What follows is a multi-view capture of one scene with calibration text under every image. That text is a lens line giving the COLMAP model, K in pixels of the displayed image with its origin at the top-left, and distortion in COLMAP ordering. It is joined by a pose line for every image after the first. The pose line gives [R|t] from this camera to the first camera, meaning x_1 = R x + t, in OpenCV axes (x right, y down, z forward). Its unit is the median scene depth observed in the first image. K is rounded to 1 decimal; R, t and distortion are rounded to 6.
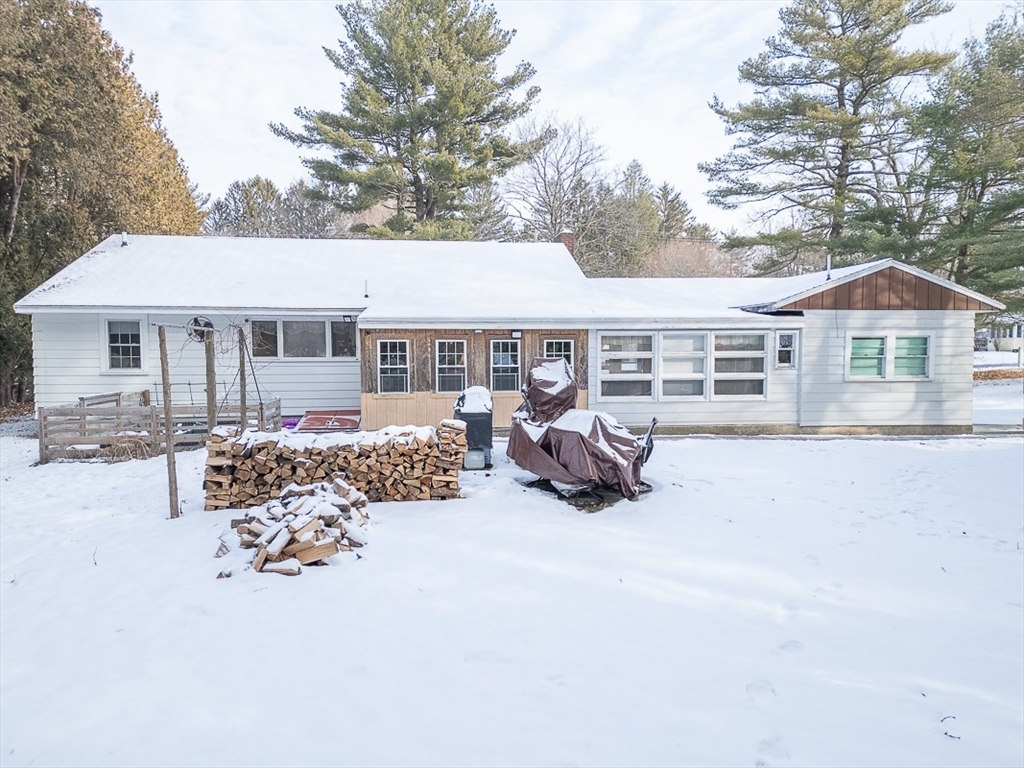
lens RADIAL K [[703.5, 0, 512.0], [0, 703.5, 384.0], [0, 0, 1]] dist [0.083569, -0.060972]
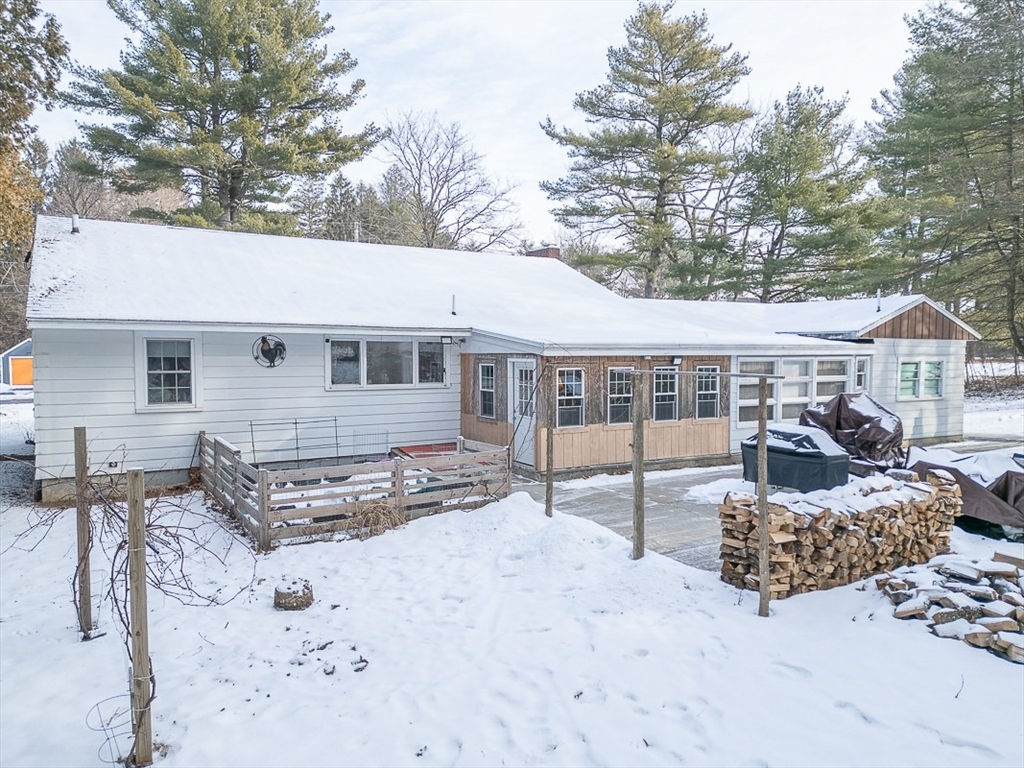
lens RADIAL K [[703.5, 0, 512.0], [0, 703.5, 384.0], [0, 0, 1]] dist [0.083569, -0.060972]
pose [[0.923173, -0.012624, 0.384178, -0.496855], [0.014034, 0.999901, -0.000867, -0.036155], [-0.384129, 0.006192, 0.923259, 0.171203]]
